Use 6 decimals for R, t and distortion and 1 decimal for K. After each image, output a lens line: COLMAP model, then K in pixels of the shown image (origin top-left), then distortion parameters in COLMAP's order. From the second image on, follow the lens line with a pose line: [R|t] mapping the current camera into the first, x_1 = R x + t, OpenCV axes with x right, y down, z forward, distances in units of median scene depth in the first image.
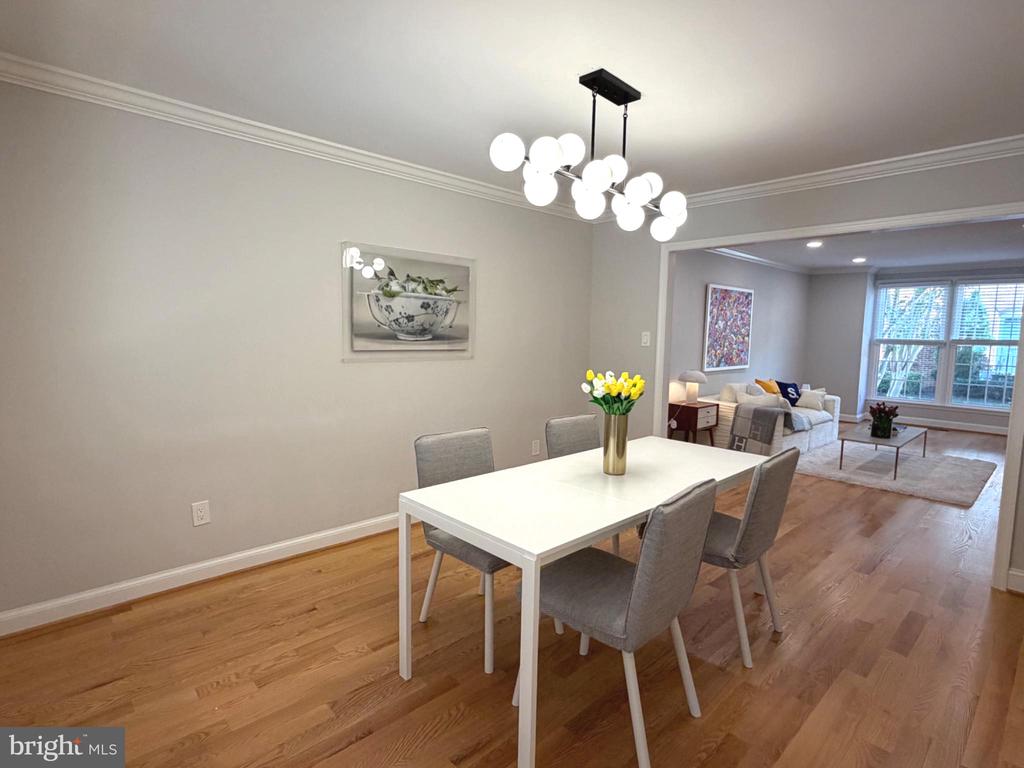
lens RADIAL K [[529.8, 0, 513.1], [0, 529.8, 384.6], [0, 0, 1]] dist [-0.002986, 0.000494]
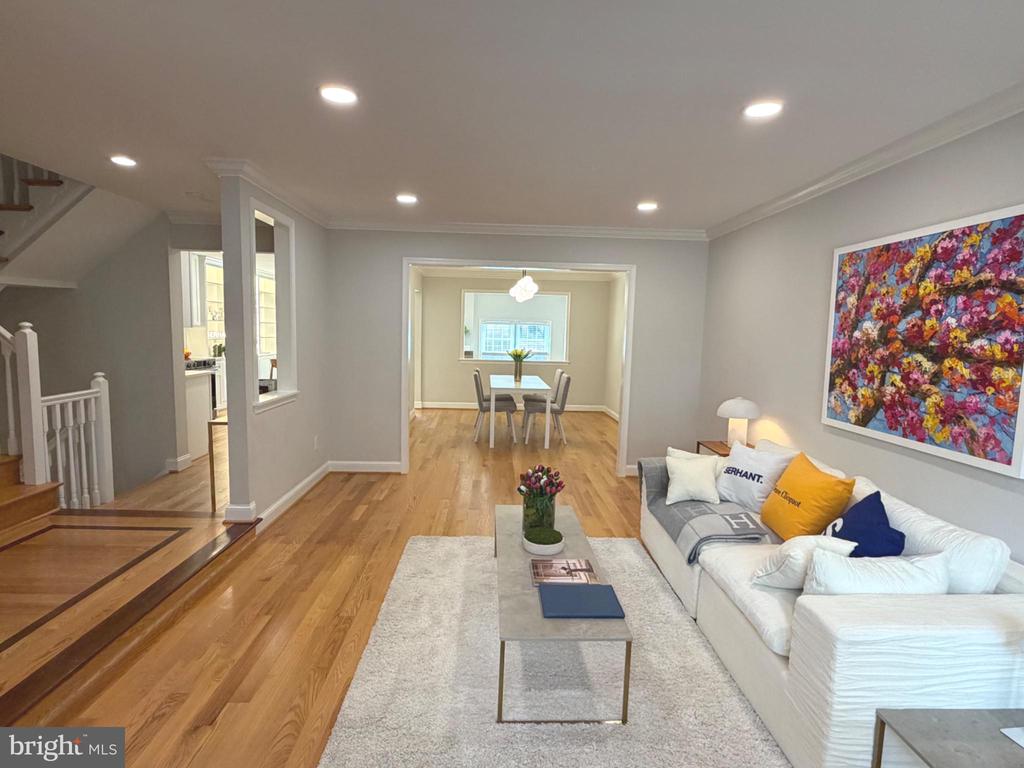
lens RADIAL K [[529.8, 0, 510.7], [0, 529.8, 385.4], [0, 0, 1]] dist [-0.002986, 0.000494]
pose [[-0.658372, 0.038401, -0.751713, 1.676396], [-0.121927, 0.980067, 0.156854, -0.183969], [0.742752, 0.194923, -0.640566, 1.957601]]
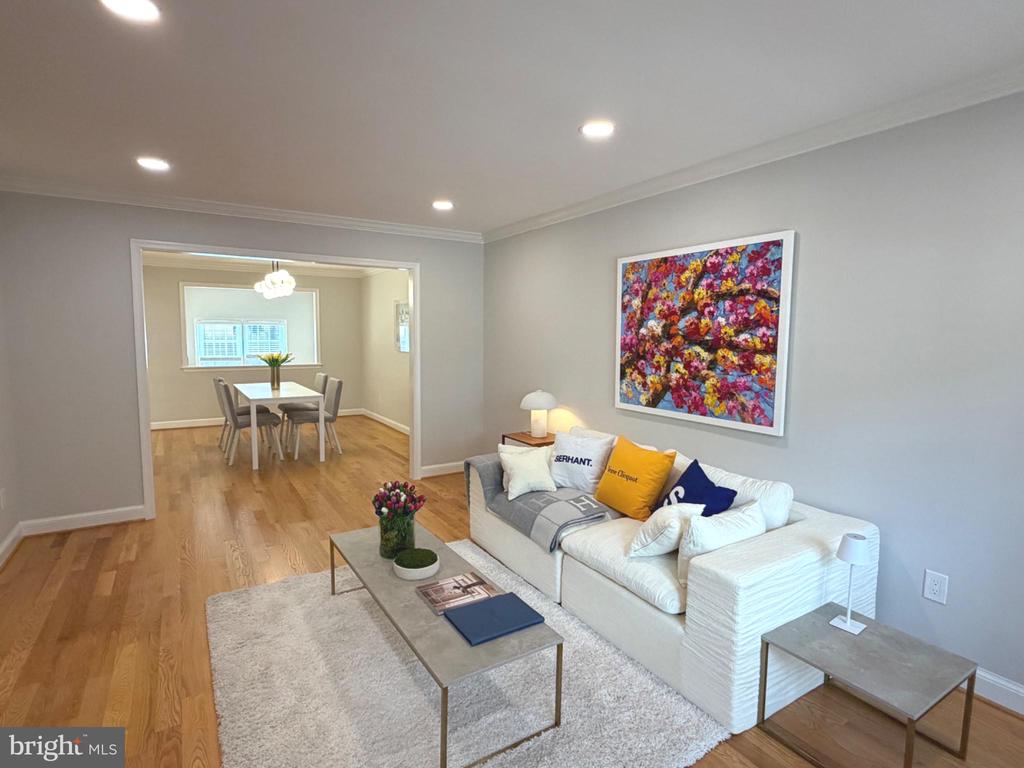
lens RADIAL K [[529.8, 0, 513.2], [0, 529.8, 384.4], [0, 0, 1]] dist [-0.002986, 0.000494]
pose [[-0.191699, 0.070661, -0.978907, 1.719354], [-0.119505, 0.988303, 0.094742, -0.164795], [0.974151, 0.135146, -0.181013, 1.771100]]
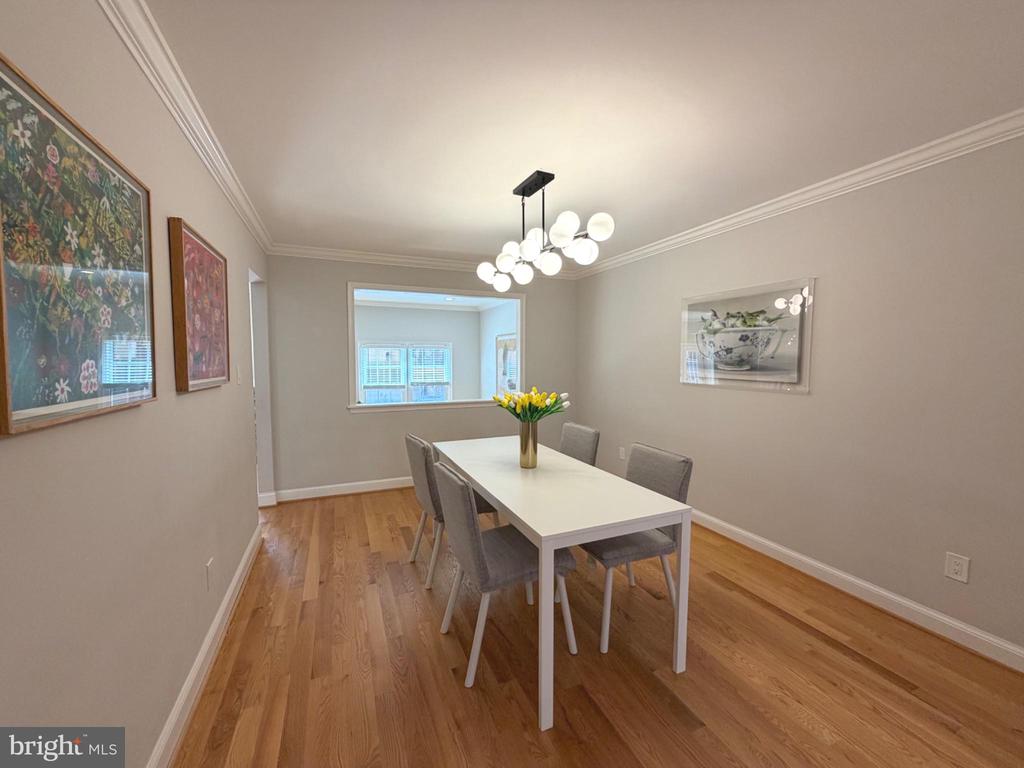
lens RADIAL K [[411.4, 0, 508.6], [0, 411.4, 385.3], [0, 0, 1]] dist [-0.002148, -0.000133]
pose [[-0.353794, 0.033033, -0.934740, 0.771235], [-0.115621, 0.990166, 0.078754, -0.065362], [0.928150, 0.135938, -0.346496, 0.858368]]
